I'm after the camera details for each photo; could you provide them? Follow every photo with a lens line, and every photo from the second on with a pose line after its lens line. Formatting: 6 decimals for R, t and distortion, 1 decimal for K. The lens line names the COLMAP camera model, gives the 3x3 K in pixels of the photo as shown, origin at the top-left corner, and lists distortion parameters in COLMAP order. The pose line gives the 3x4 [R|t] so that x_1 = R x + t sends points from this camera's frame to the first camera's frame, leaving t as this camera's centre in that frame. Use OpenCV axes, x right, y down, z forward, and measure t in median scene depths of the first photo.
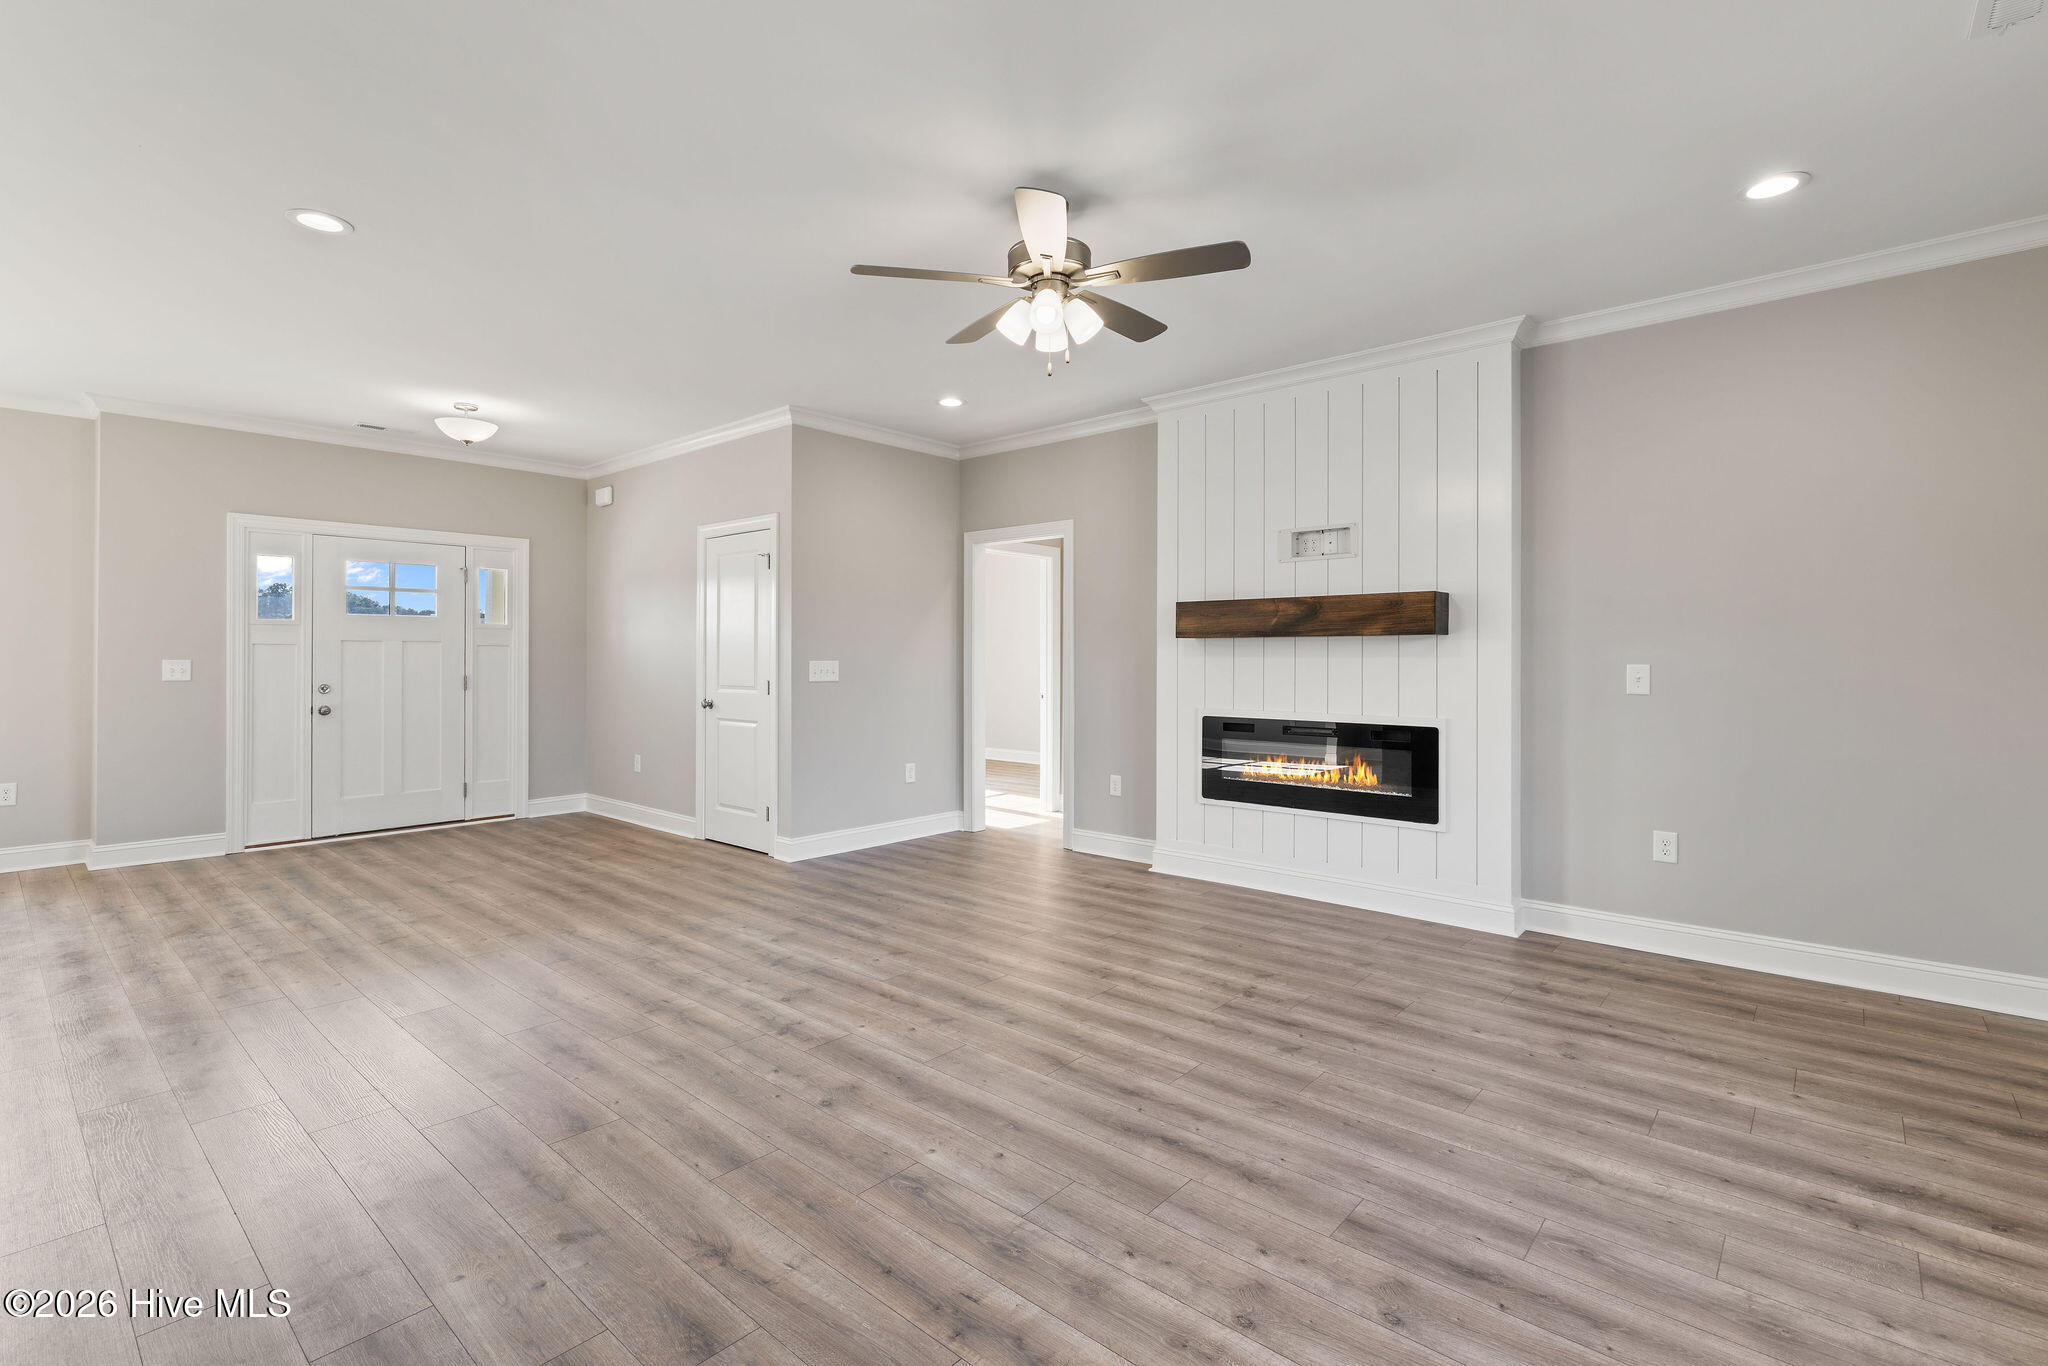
lens RADIAL K [[956.5, 0, 1023.8], [0, 956.5, 669.3], [0, 0, 1]] dist [-0.000369, -0.000050]
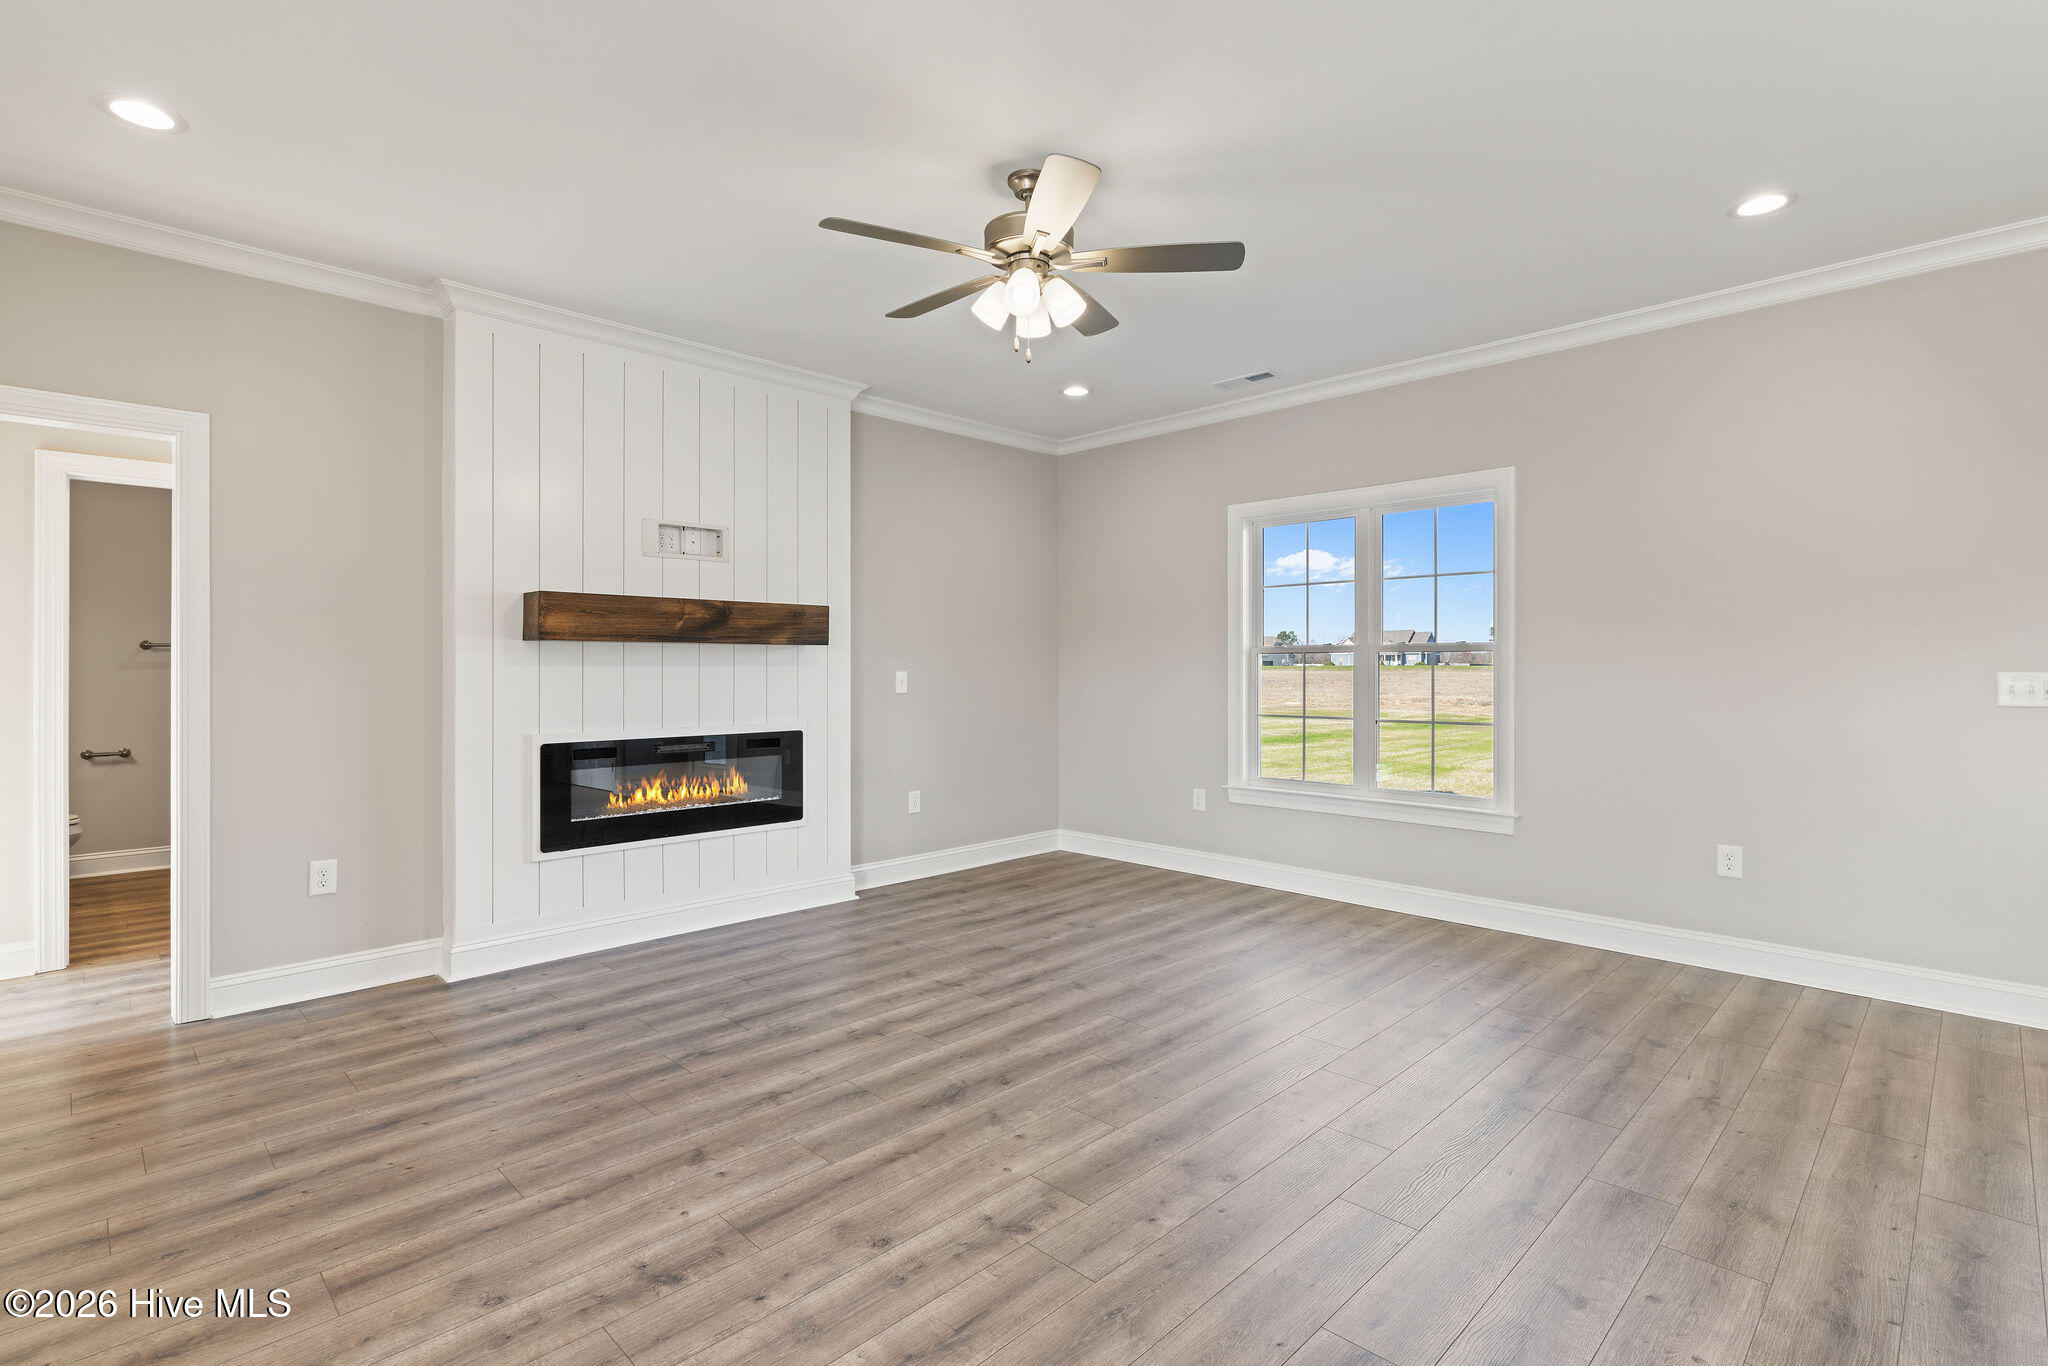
lens RADIAL K [[983.6, 0, 1024.0], [0, 983.6, 683.0], [0, 0, 1]] dist [0.001396, 0.000947]
pose [[0.041031, -0.017772, 0.999000, -0.793234], [0.012184, 0.999776, 0.017286, -0.011029], [-0.999084, 0.011463, 0.041239, 0.823441]]
